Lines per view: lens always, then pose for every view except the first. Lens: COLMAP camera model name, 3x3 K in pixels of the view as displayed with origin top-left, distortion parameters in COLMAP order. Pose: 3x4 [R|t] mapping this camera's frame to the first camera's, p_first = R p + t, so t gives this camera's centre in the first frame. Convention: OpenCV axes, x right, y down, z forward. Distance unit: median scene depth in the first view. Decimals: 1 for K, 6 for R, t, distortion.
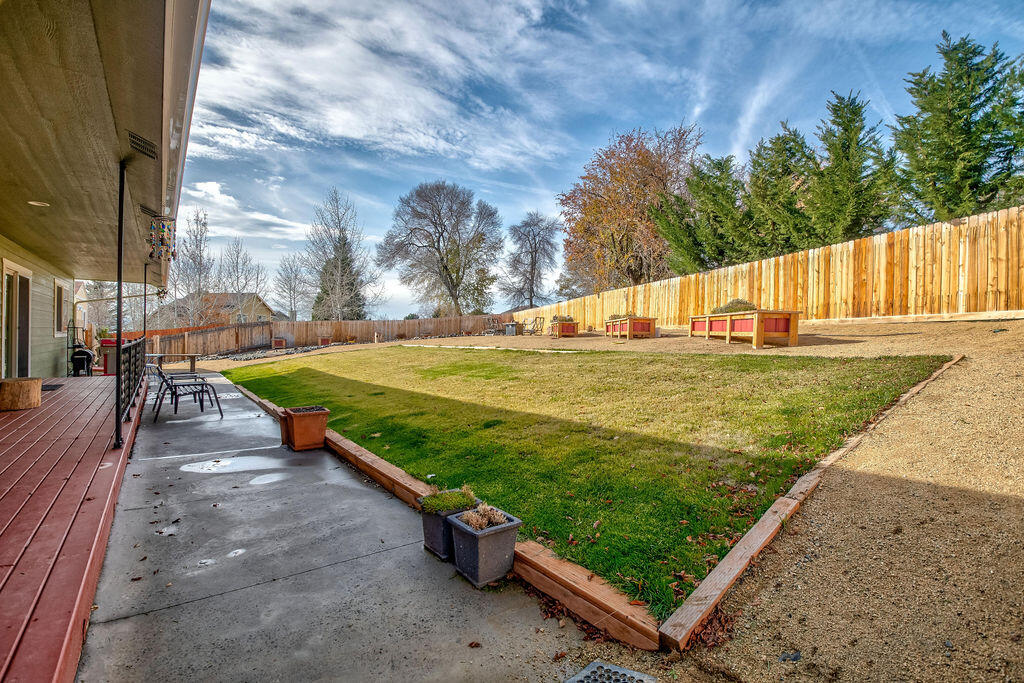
lens RADIAL K [[452.4, 0, 512.1], [0, 452.4, 336.9], [0, 0, 1]] dist [0.000695, 0.000038]
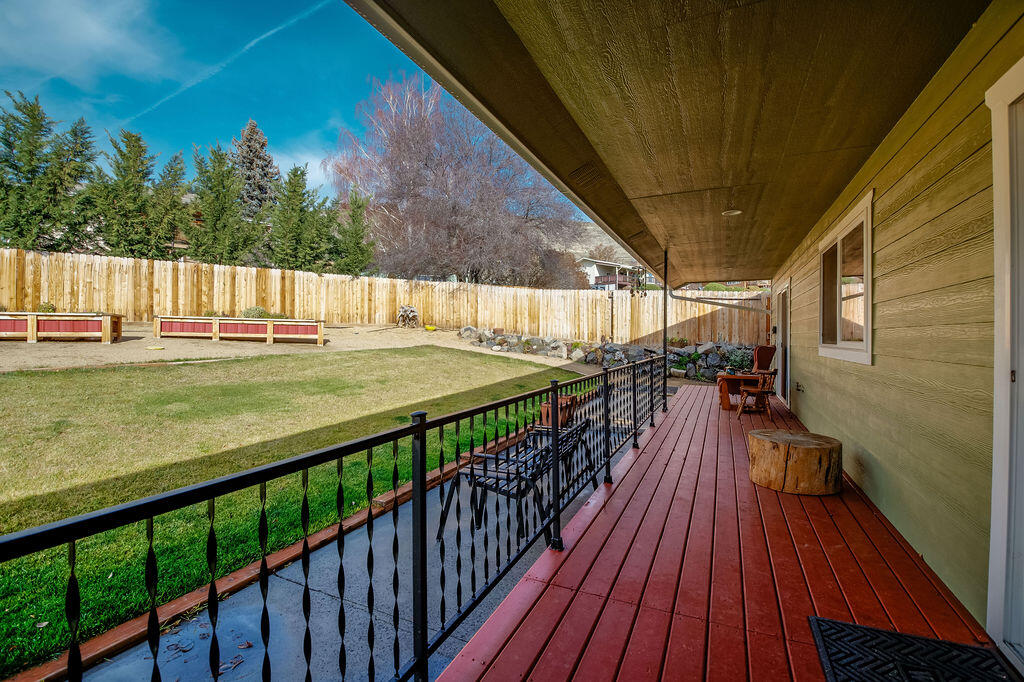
lens RADIAL K [[452.4, 0, 517.9], [0, 452.4, 336.8], [0, 0, 1]] dist [0.000695, 0.000038]
pose [[-0.465029, -0.020927, 0.885048, -0.815253], [-0.003336, 0.999755, 0.021886, -0.030612], [-0.885289, 0.007225, -0.464985, 0.881195]]
